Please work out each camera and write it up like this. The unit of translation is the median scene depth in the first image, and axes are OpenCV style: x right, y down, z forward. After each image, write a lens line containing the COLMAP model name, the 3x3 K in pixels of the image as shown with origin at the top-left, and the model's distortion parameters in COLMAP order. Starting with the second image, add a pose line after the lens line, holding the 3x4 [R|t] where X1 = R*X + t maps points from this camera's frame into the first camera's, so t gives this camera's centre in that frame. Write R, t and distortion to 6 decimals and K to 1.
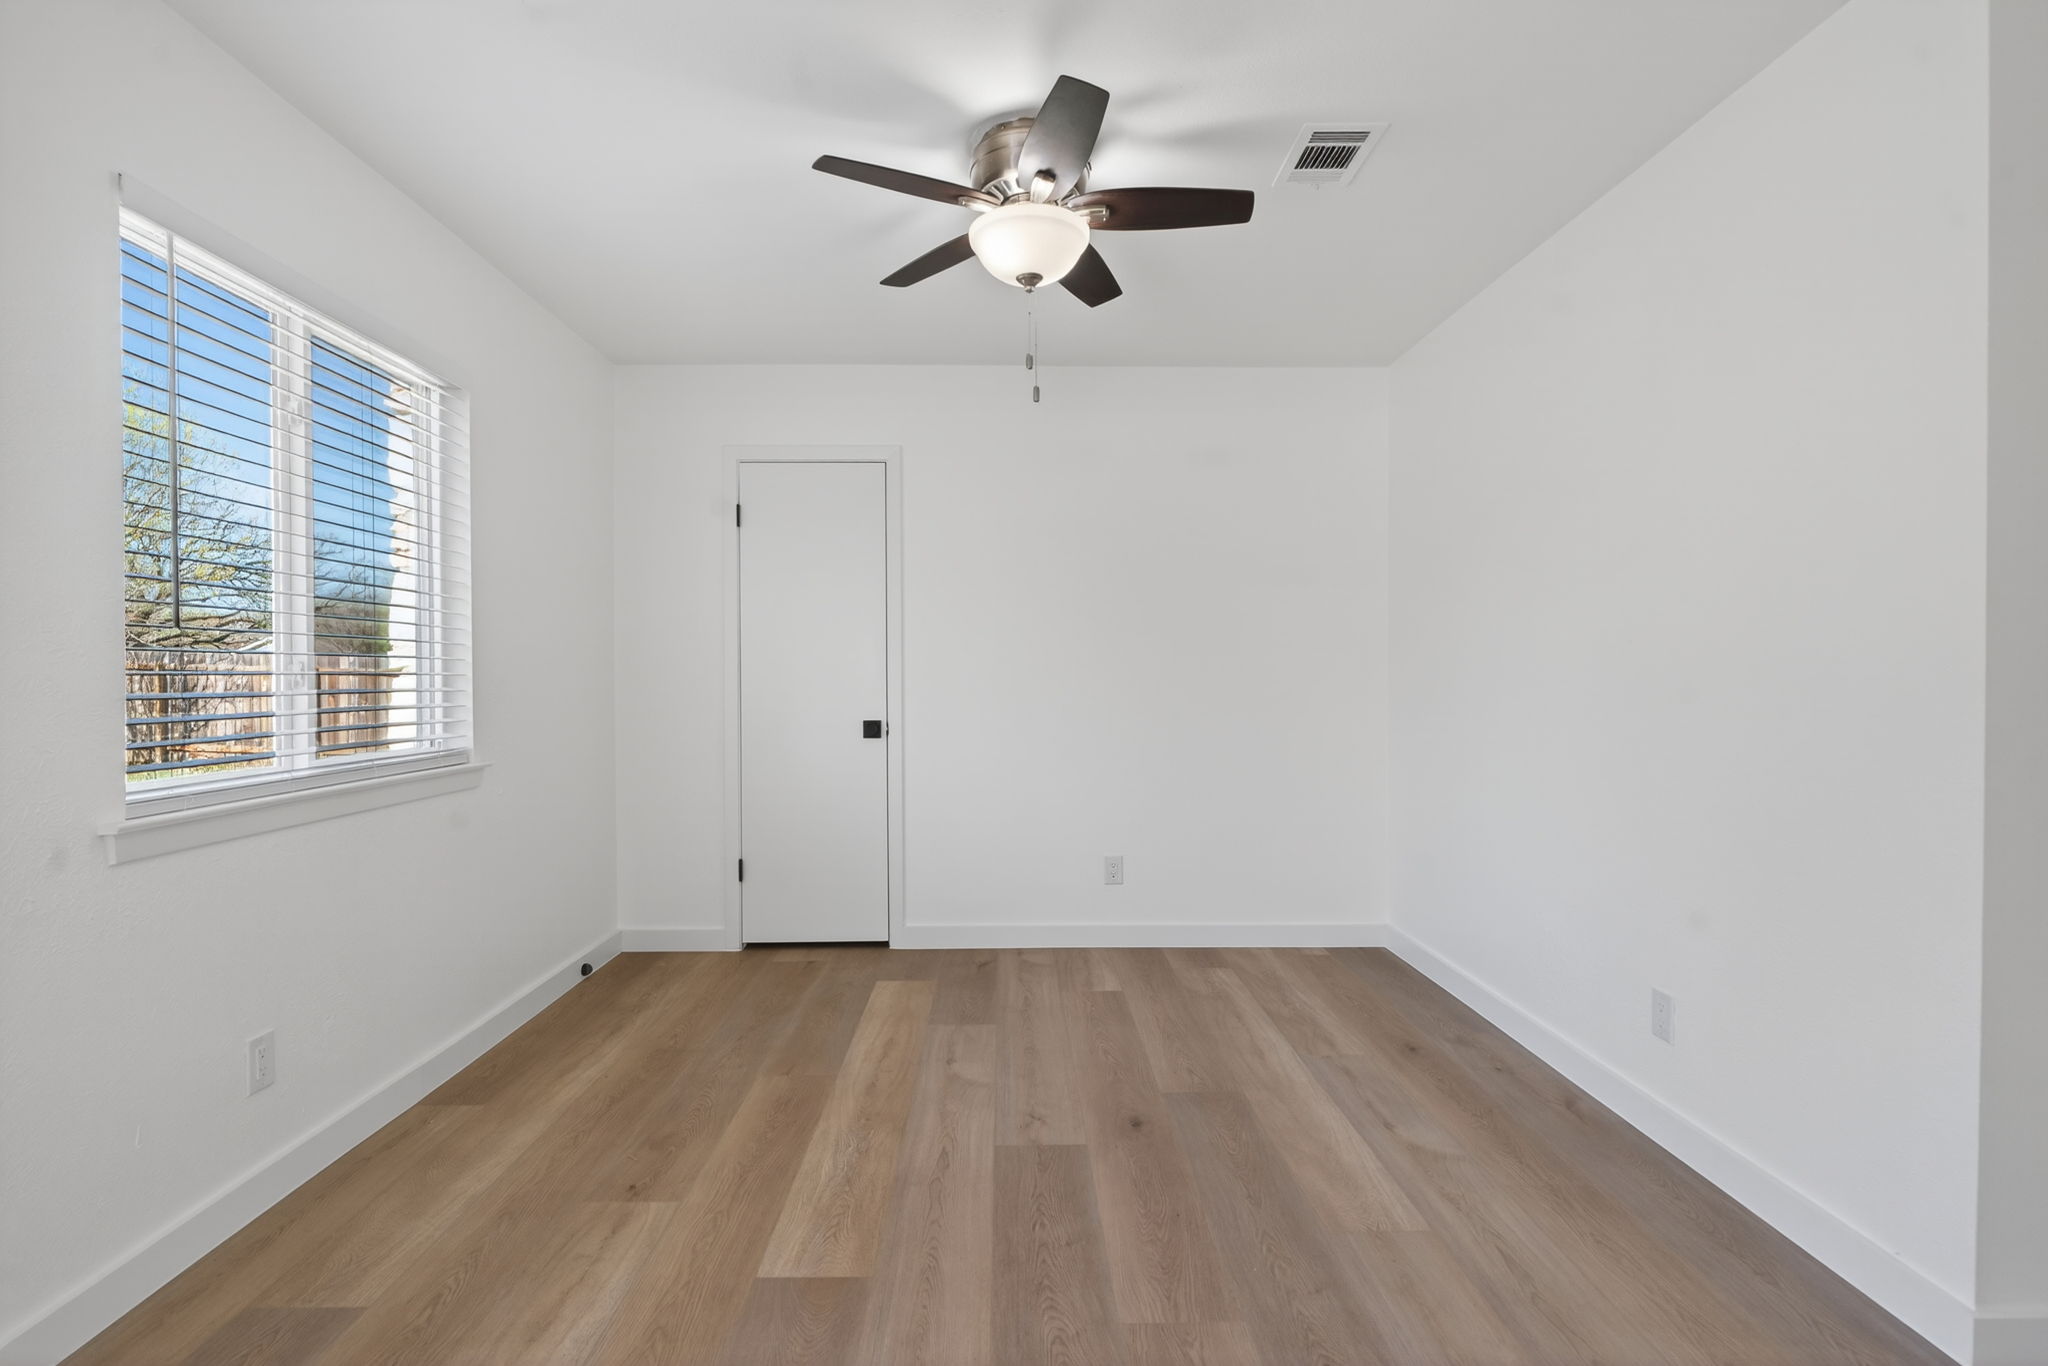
lens RADIAL K [[980.3, 0, 1024.0], [0, 980.3, 683.0], [0, 0, 1]] dist [0.019439, -0.000190]
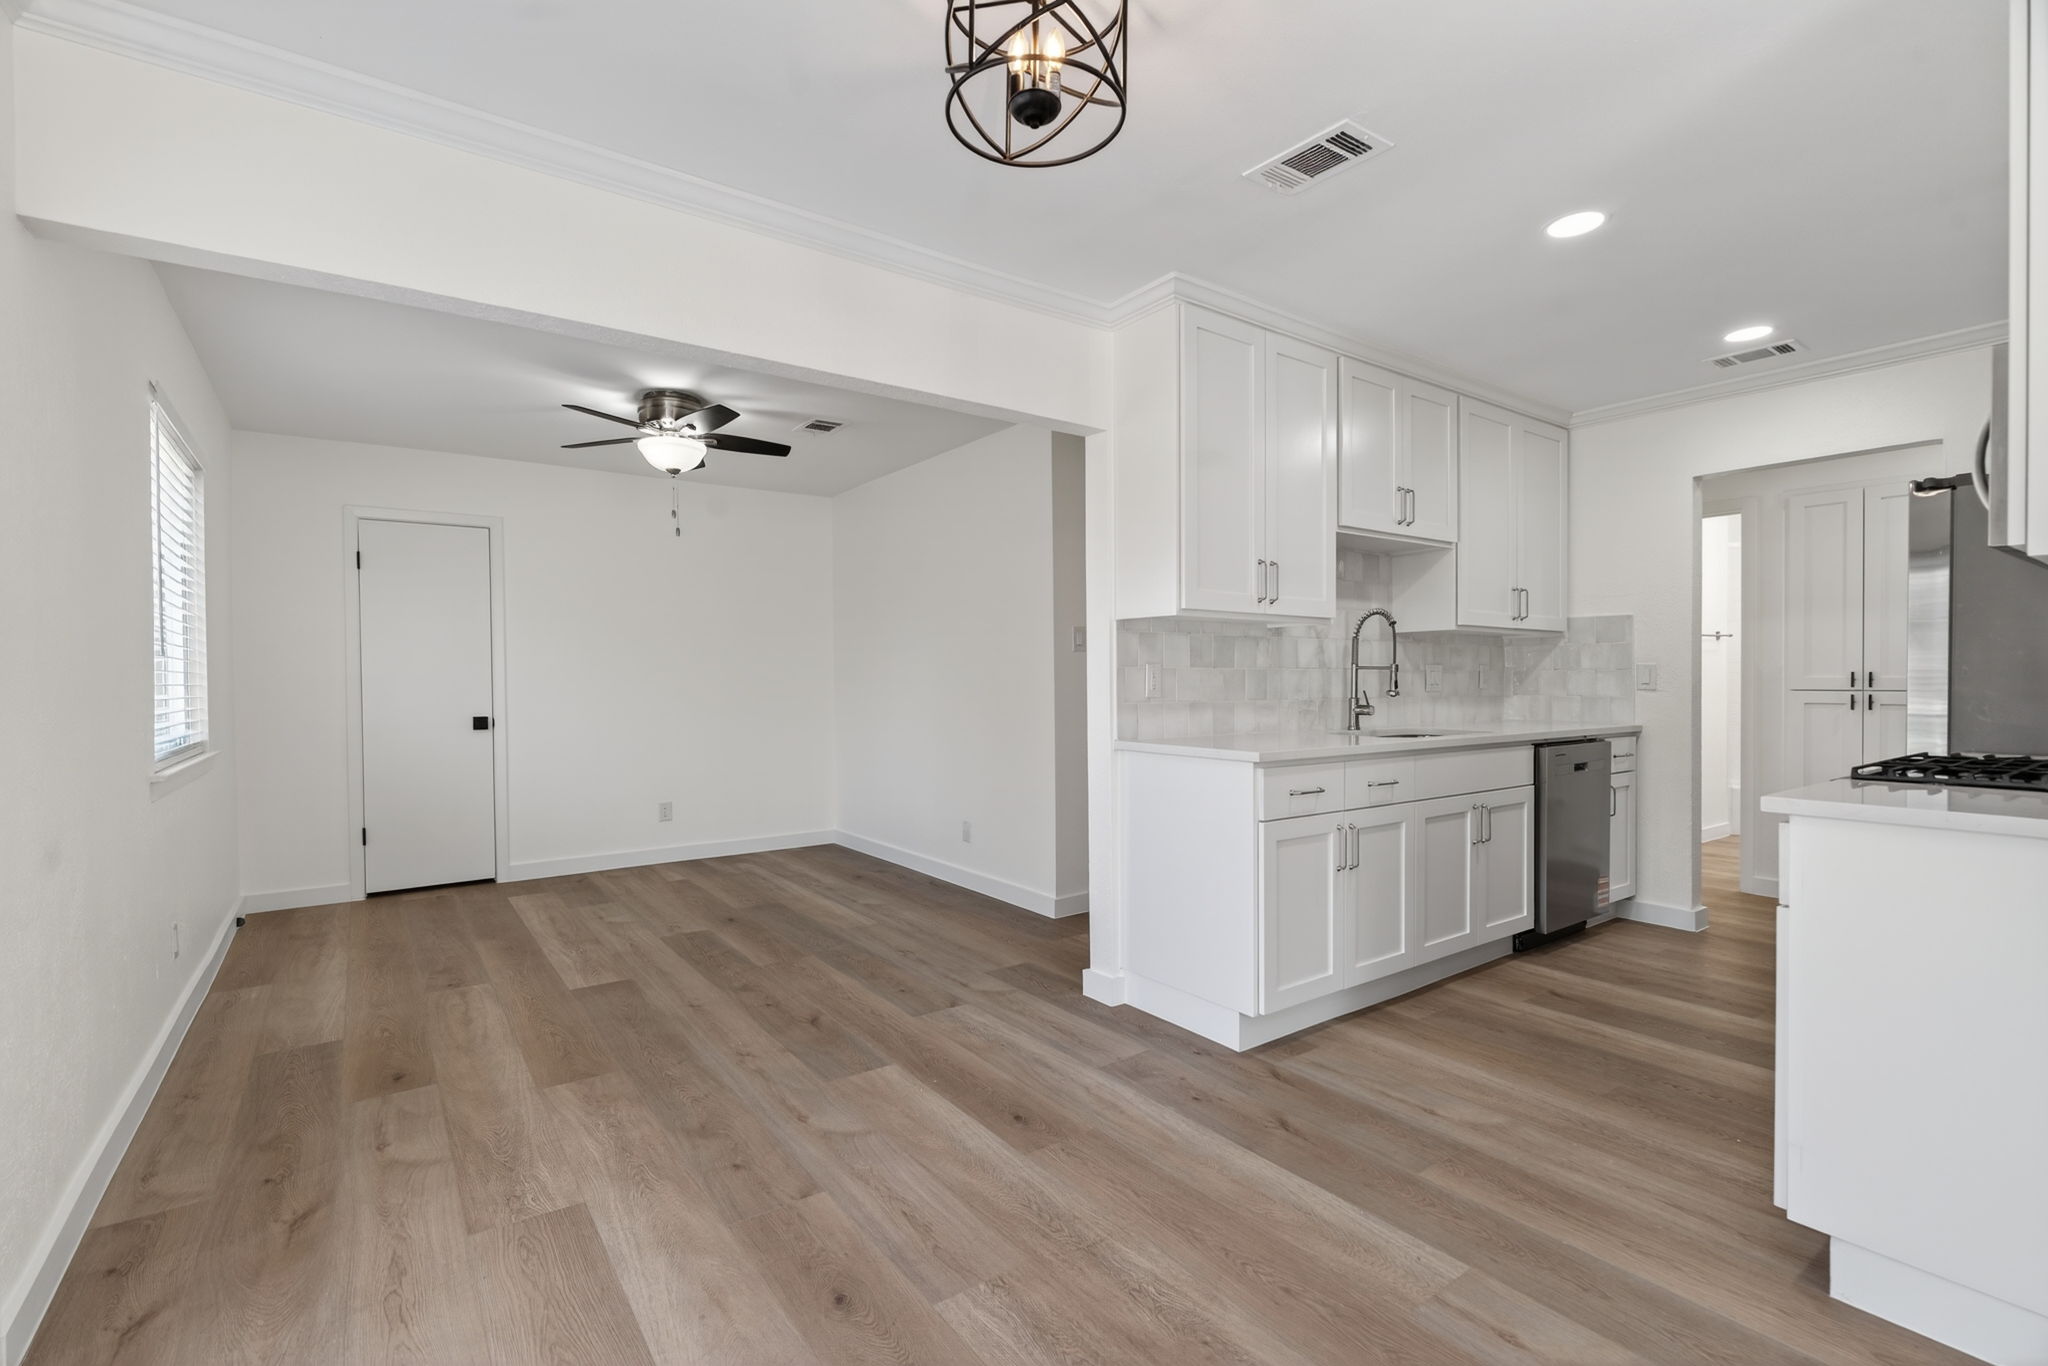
lens RADIAL K [[921.0, 0, 1016.6], [0, 921.0, 684.4], [0, 0, 1]] dist [0.001276, -0.000106]
pose [[0.822971, -0.011142, 0.567974, -0.454306], [0.013068, 0.999914, 0.000681, 0.003420], [-0.567933, 0.006862, 0.823046, -0.803653]]
